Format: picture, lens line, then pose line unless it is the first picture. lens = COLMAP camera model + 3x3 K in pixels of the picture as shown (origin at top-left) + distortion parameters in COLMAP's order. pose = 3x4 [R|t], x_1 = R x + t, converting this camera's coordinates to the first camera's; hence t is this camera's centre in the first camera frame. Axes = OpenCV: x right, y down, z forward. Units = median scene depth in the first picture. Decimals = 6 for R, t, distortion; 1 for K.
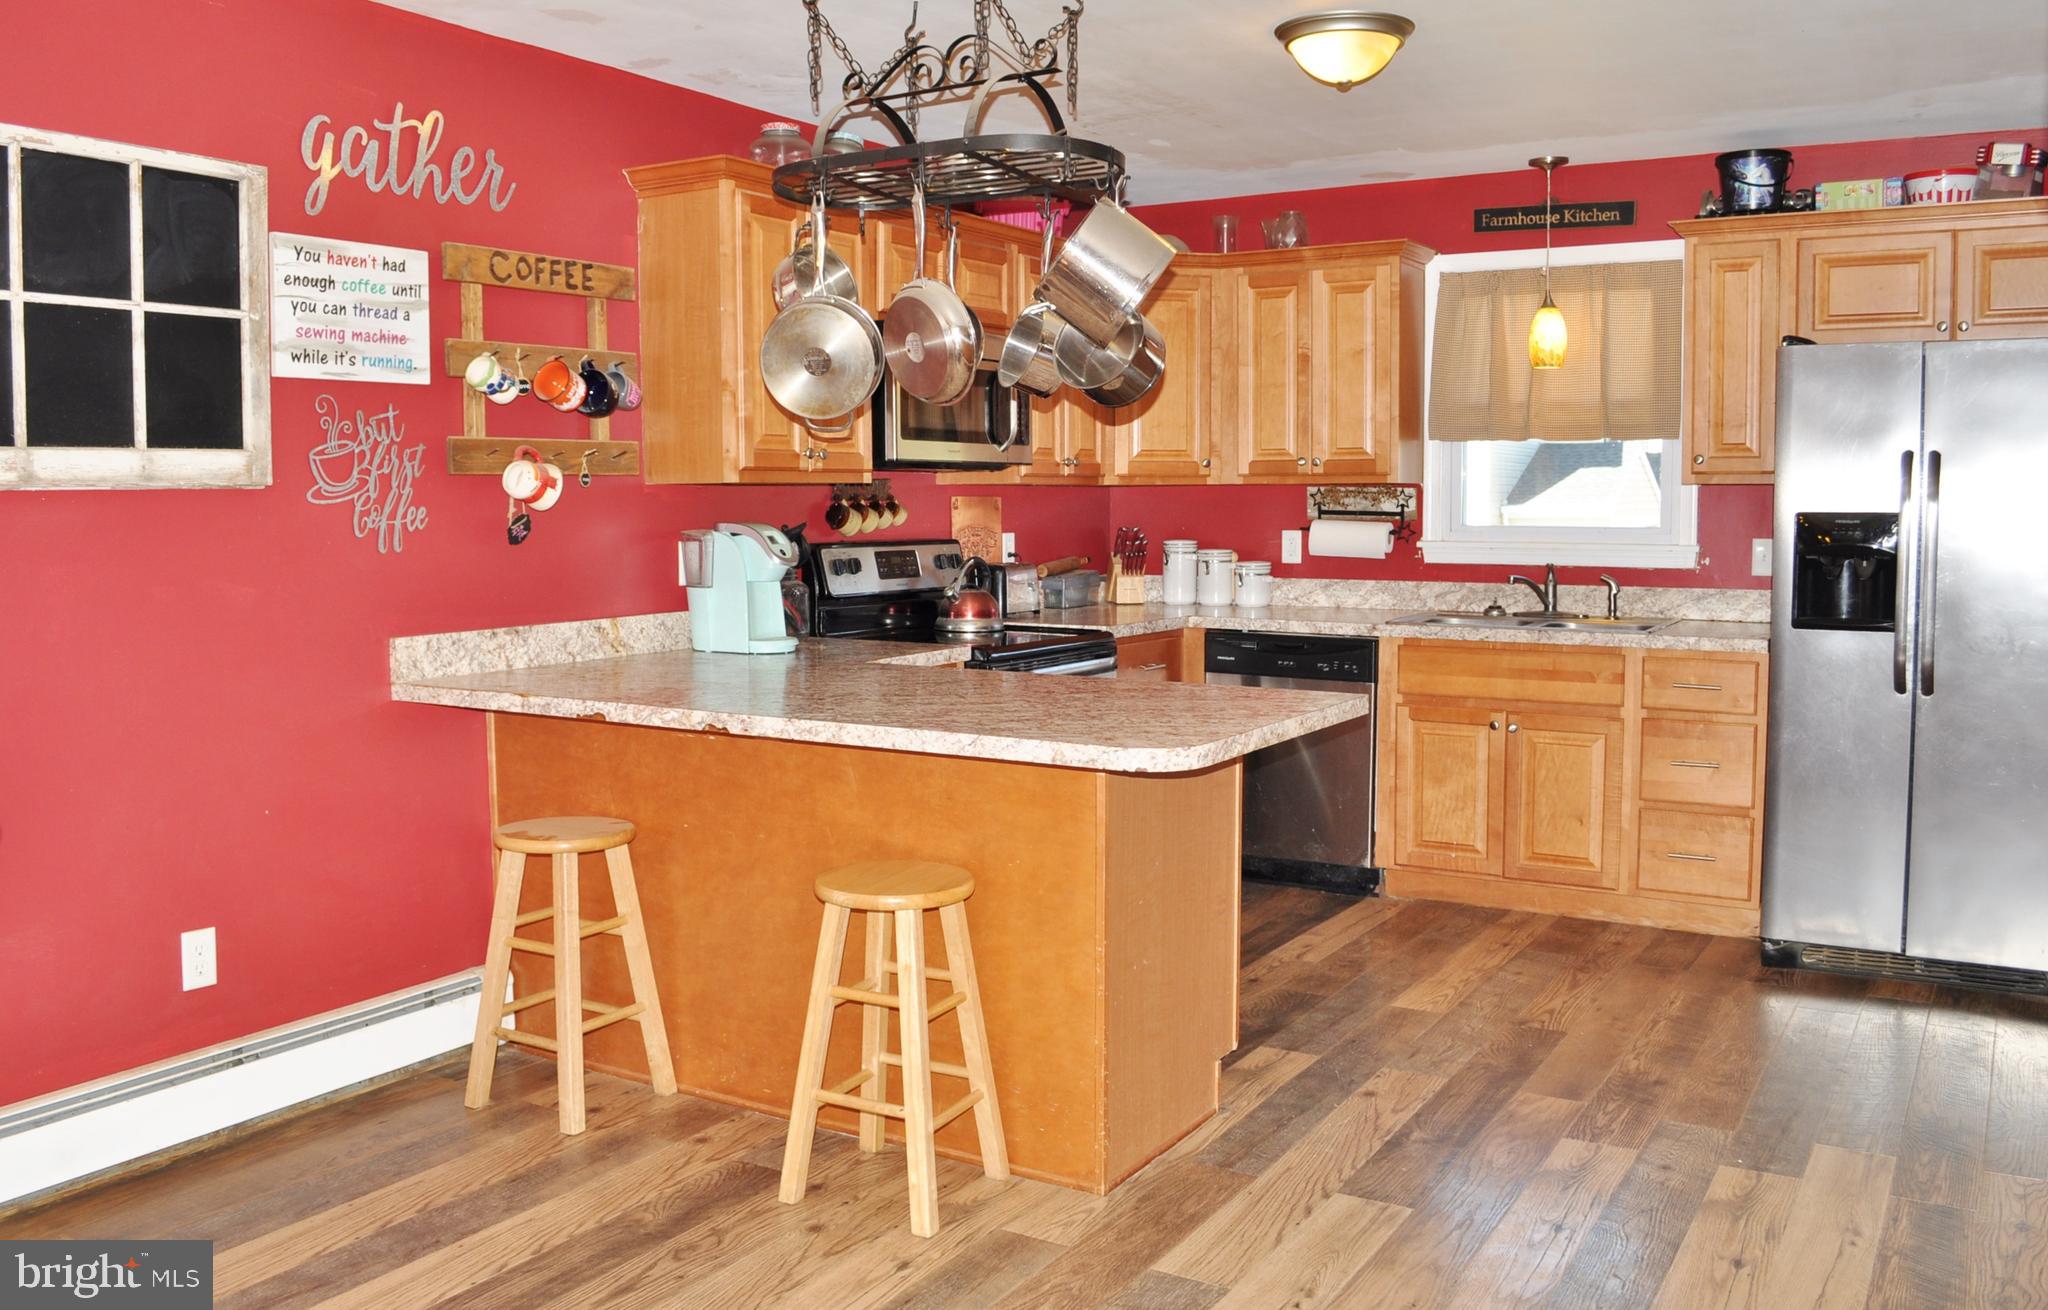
lens RADIAL K [[1713.1, 0, 1004.2], [0, 1713.1, 629.3], [0, 0, 1]] dist [-0.083891, 0.010114]
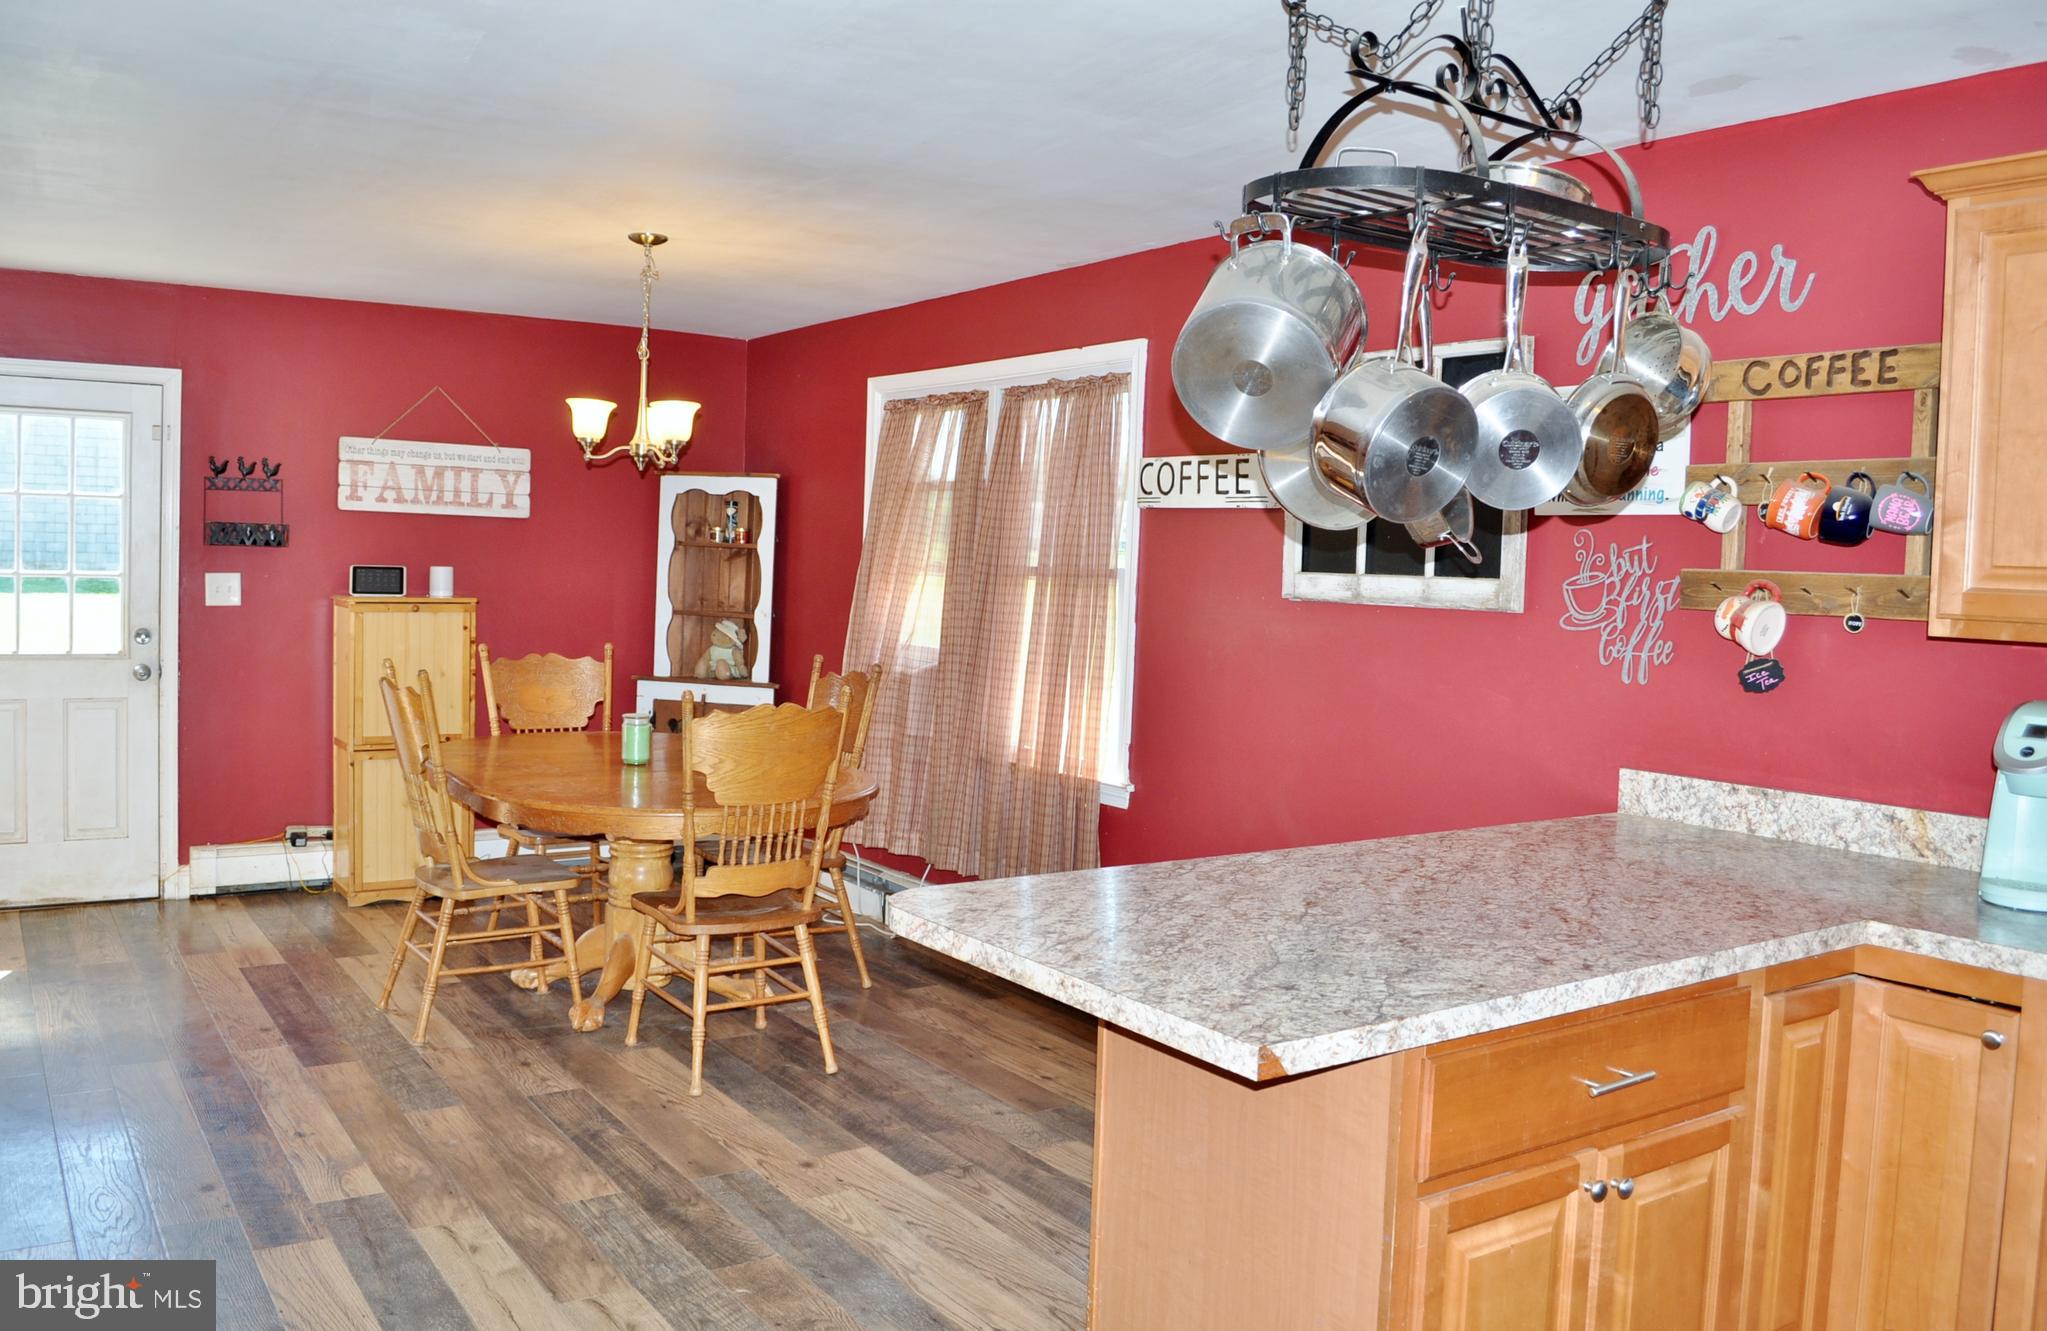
lens RADIAL K [[1631.1, 0, 1013.2], [0, 1631.1, 634.9], [0, 0, 1]] dist [-0.081175, 0.005554]
pose [[-0.413631, 0.034267, -0.909800, 0.496074], [-0.101730, 0.991294, 0.083587, -0.087843], [0.904743, 0.127128, -0.406544, 0.793774]]
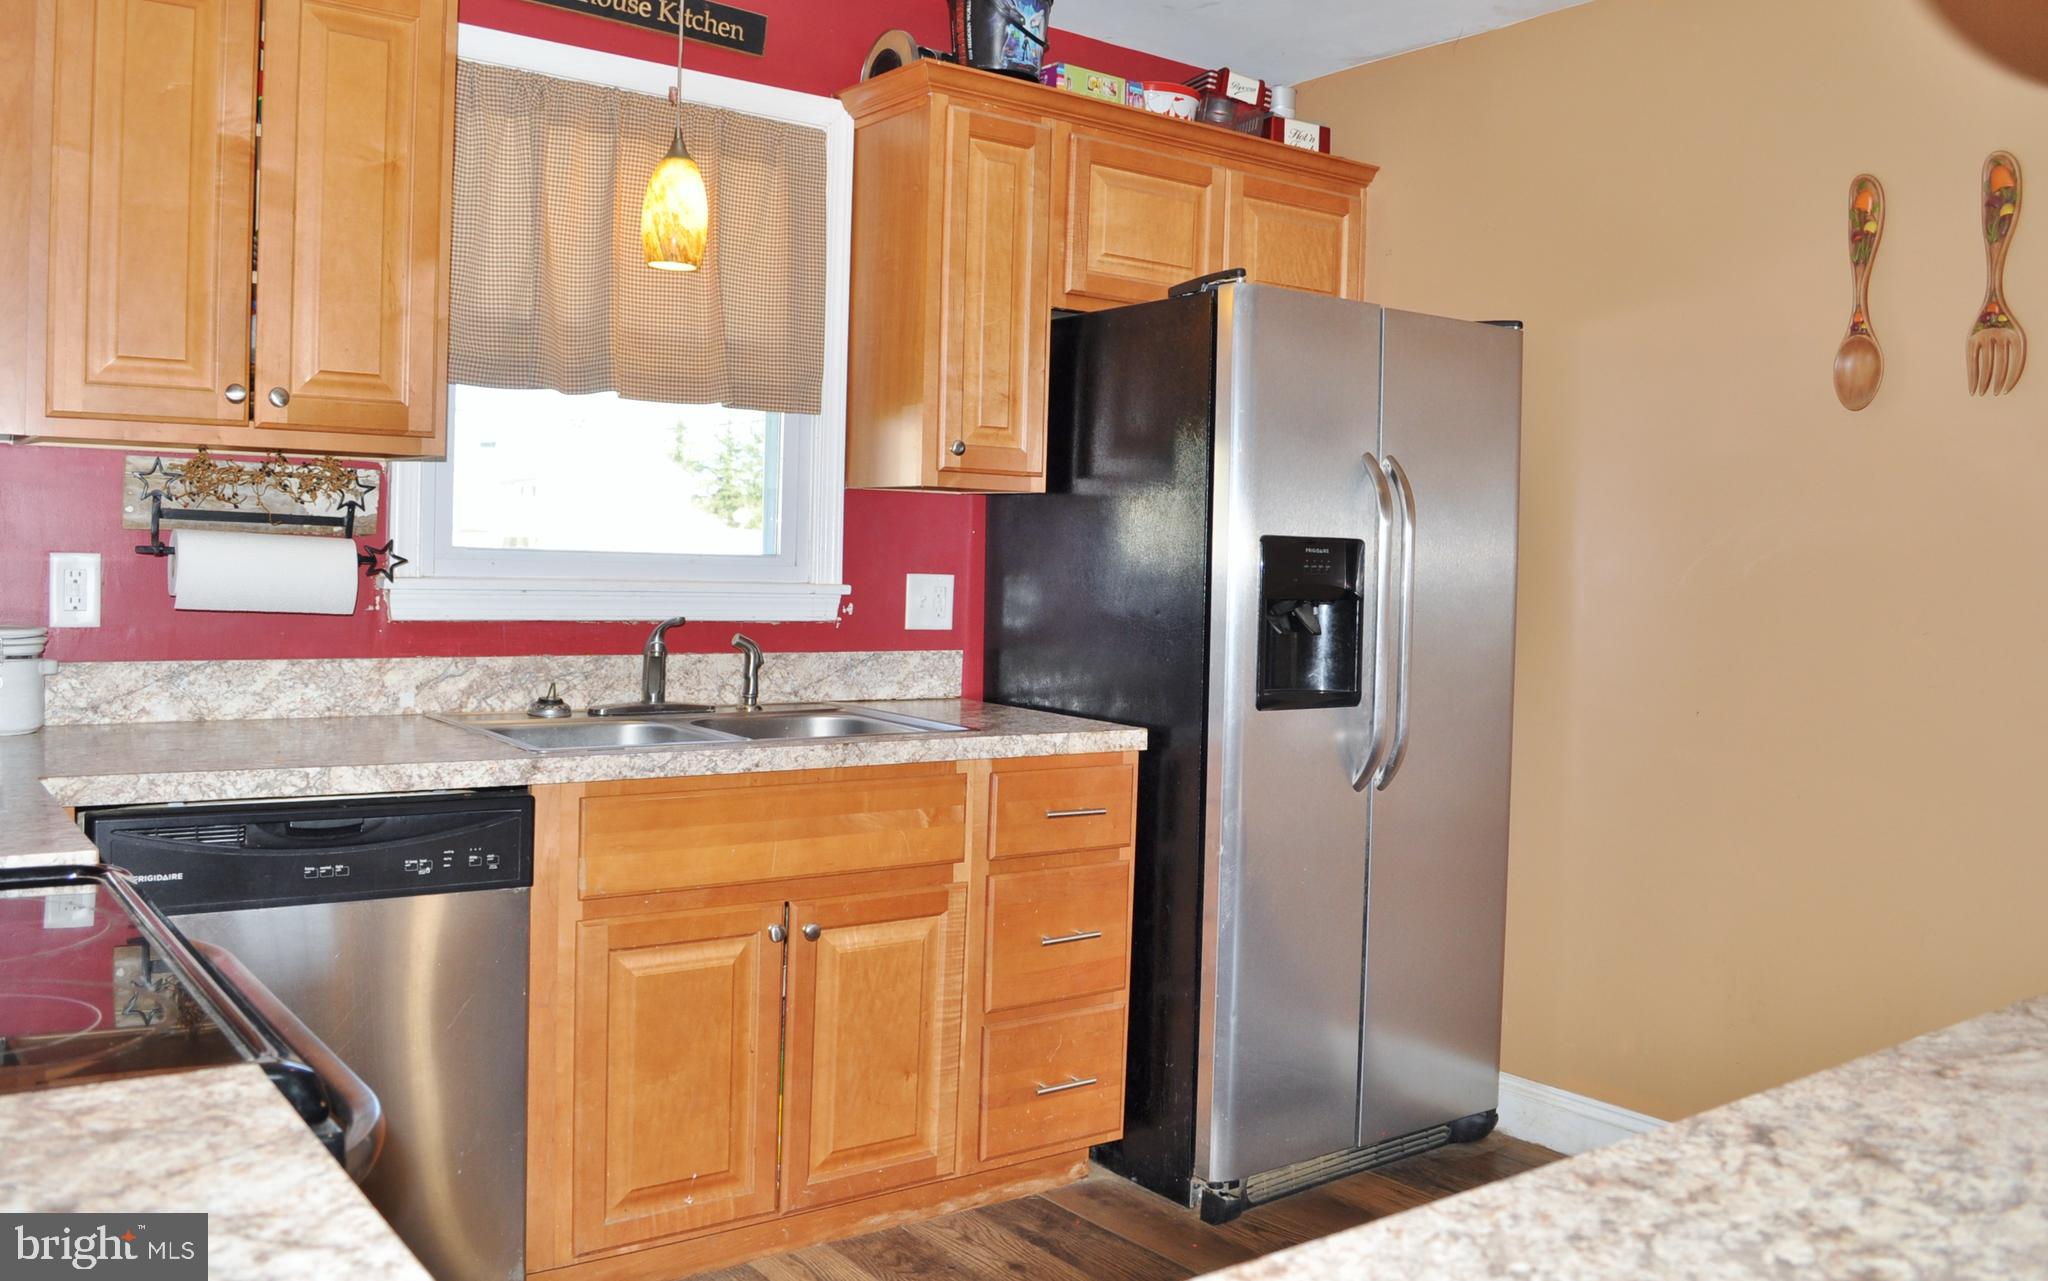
lens RADIAL K [[1661.9, 0, 1017.5], [0, 1661.9, 610.8], [0, 0, 1]] dist [-0.078844, -0.005291]
pose [[0.370696, -0.016265, 0.928612, -0.159303], [0.043219, 0.999066, 0.000246, -0.040629], [-0.927748, 0.040042, 0.371052, 0.775125]]
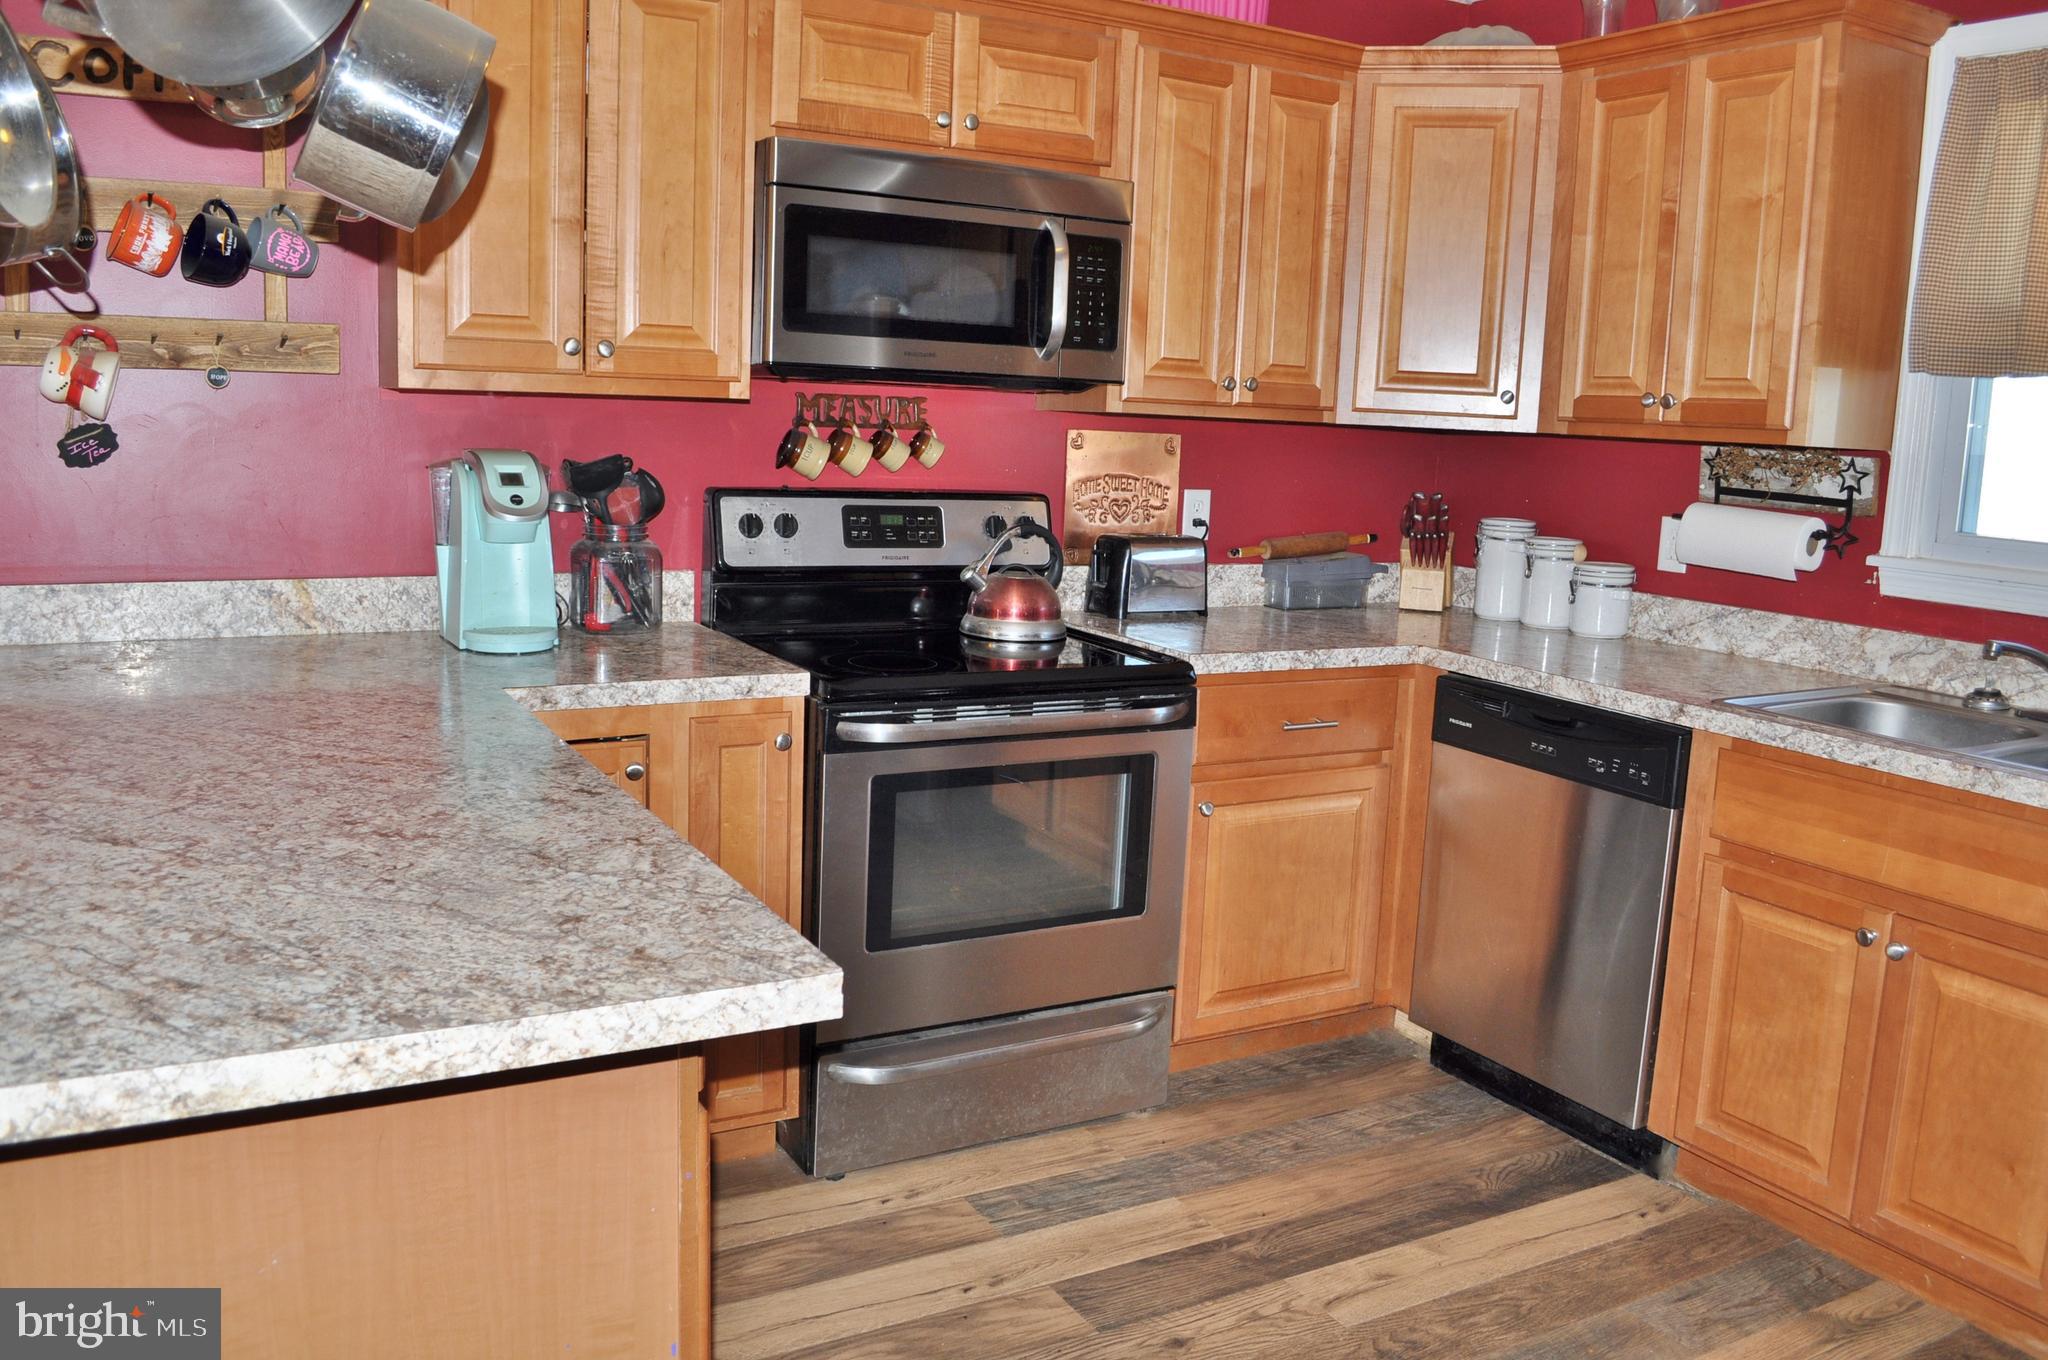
lens RADIAL K [[1609.3, 0, 1014.7], [0, 1609.3, 651.1], [0, 0, 1]] dist [-0.083927, 0.011879]
pose [[0.874053, 0.111920, -0.472763, 0.291047], [-0.082080, 0.993133, 0.083361, -0.047987], [0.478846, -0.034057, 0.877238, 0.496793]]
